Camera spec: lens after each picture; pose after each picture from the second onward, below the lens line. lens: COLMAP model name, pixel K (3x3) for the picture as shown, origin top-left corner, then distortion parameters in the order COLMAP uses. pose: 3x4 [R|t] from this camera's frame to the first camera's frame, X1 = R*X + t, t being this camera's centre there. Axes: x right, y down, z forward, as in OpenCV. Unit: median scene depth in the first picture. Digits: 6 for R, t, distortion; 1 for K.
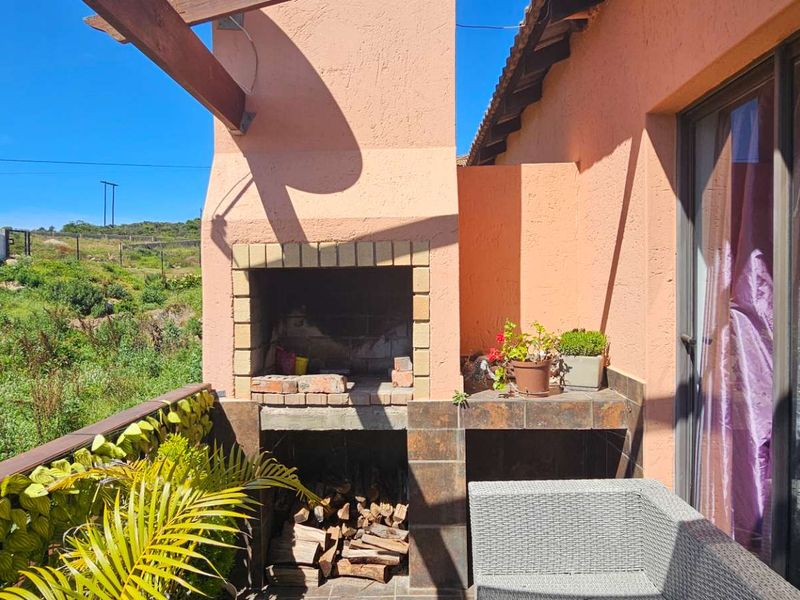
lens RADIAL K [[531.4, 0, 406.8], [0, 531.4, 300.3], [0, 0, 1]] dist [-0.003824, 0.000507]
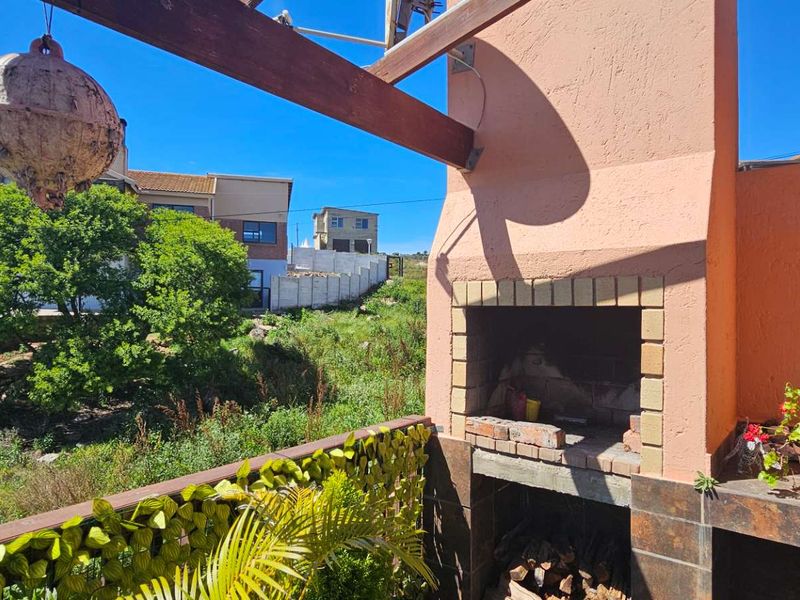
lens RADIAL K [[531.4, 0, 401.9], [0, 531.4, 300.0], [0, 0, 1]] dist [-0.003824, 0.000507]
pose [[0.806500, 0.009554, -0.591157, 0.191221], [-0.027842, 0.999374, -0.021833, -0.046245], [0.590579, 0.034067, 0.806261, 0.128778]]
